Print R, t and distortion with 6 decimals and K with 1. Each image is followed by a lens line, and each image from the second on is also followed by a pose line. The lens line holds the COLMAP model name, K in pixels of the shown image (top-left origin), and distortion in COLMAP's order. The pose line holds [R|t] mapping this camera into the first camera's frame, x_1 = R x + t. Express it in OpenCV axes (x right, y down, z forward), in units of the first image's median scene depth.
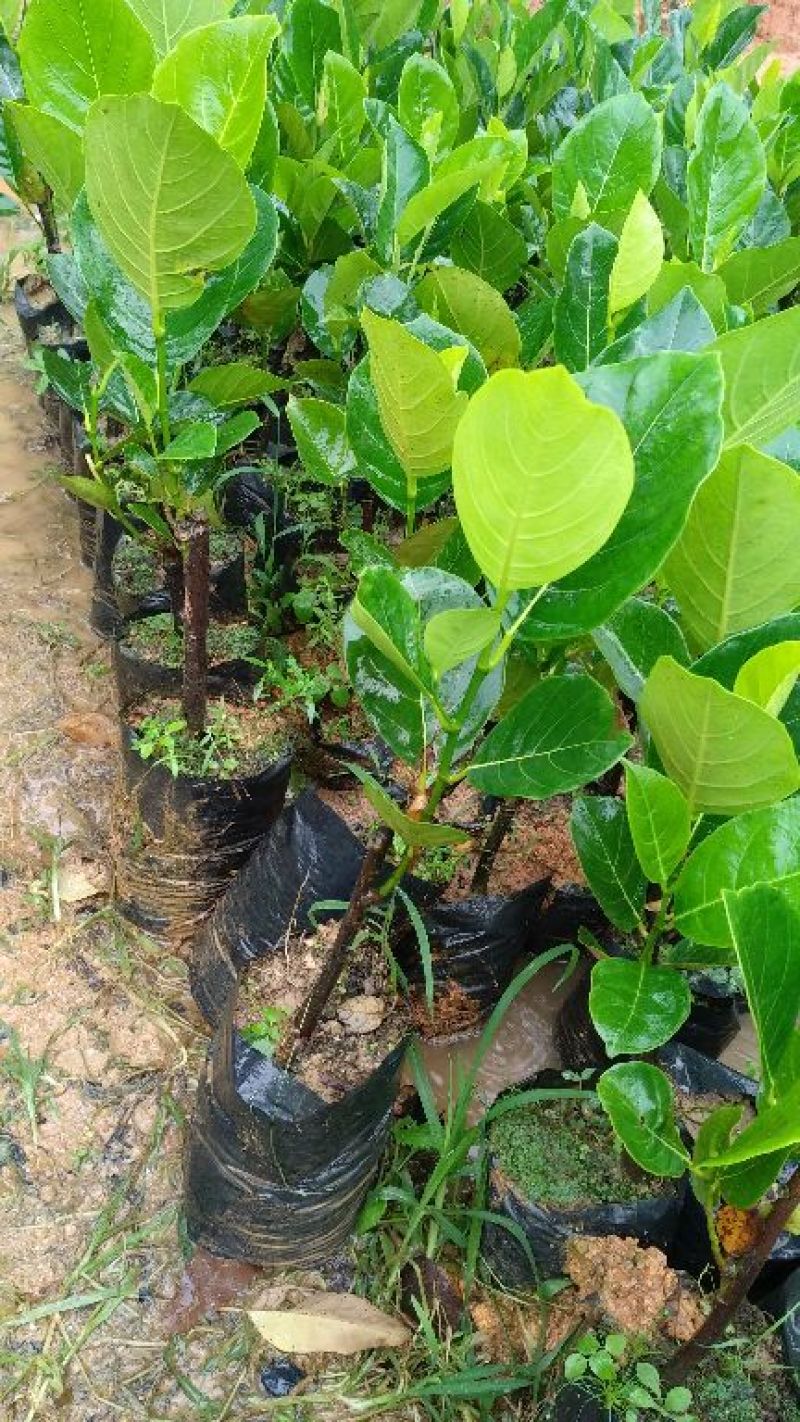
lens RADIAL K [[1131.0, 0, 401.2], [0, 1131.0, 726.6], [0, 0, 1]] dist [0.092428, -0.416619]
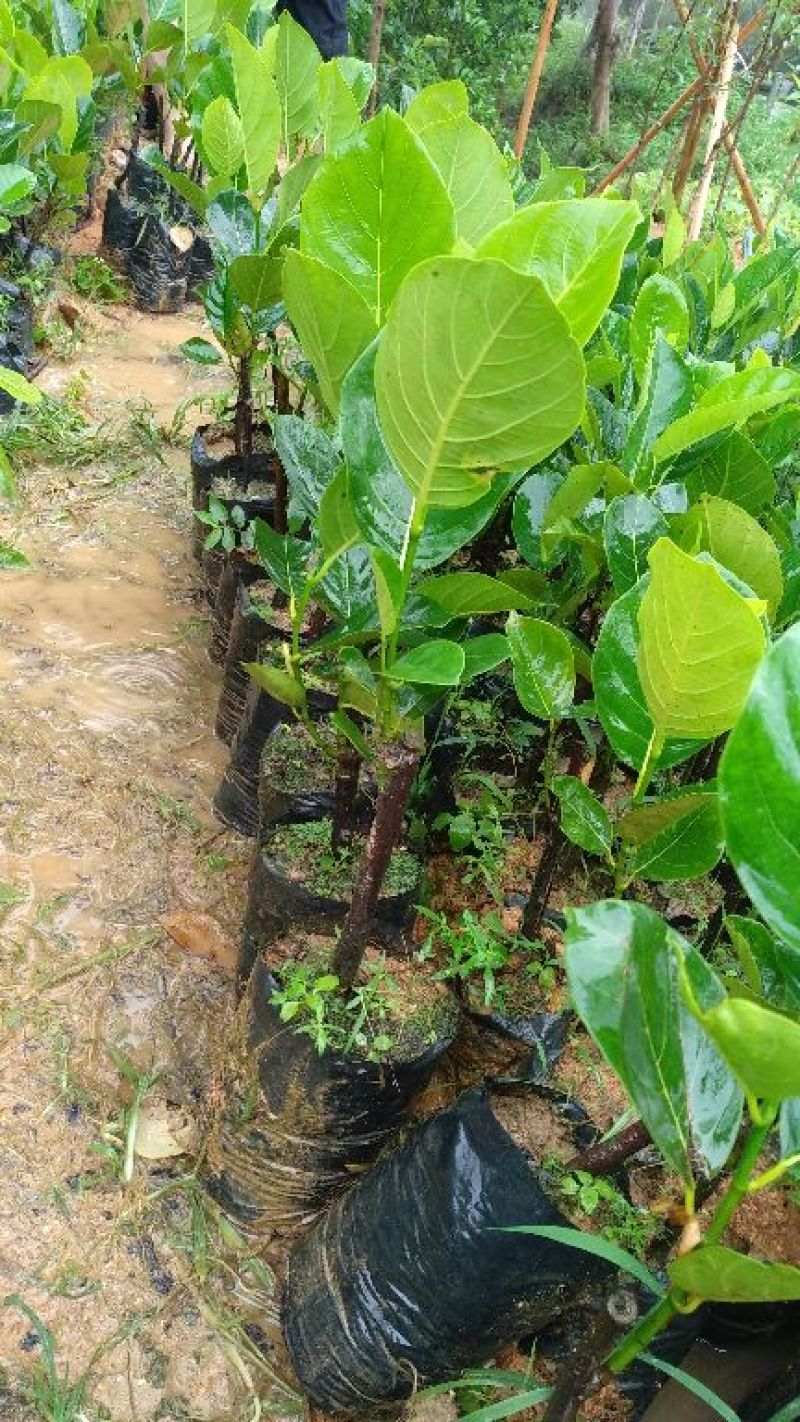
lens RADIAL K [[1143.4, 0, 400.0], [0, 1143.4, 711.0], [0, 0, 1]] dist [-0.056595, 0.085781]
pose [[0.983487, 0.169570, -0.063234, -0.122007], [-0.177646, 0.971268, -0.158371, -0.066132], [0.034562, 0.166989, 0.985353, 0.156455]]
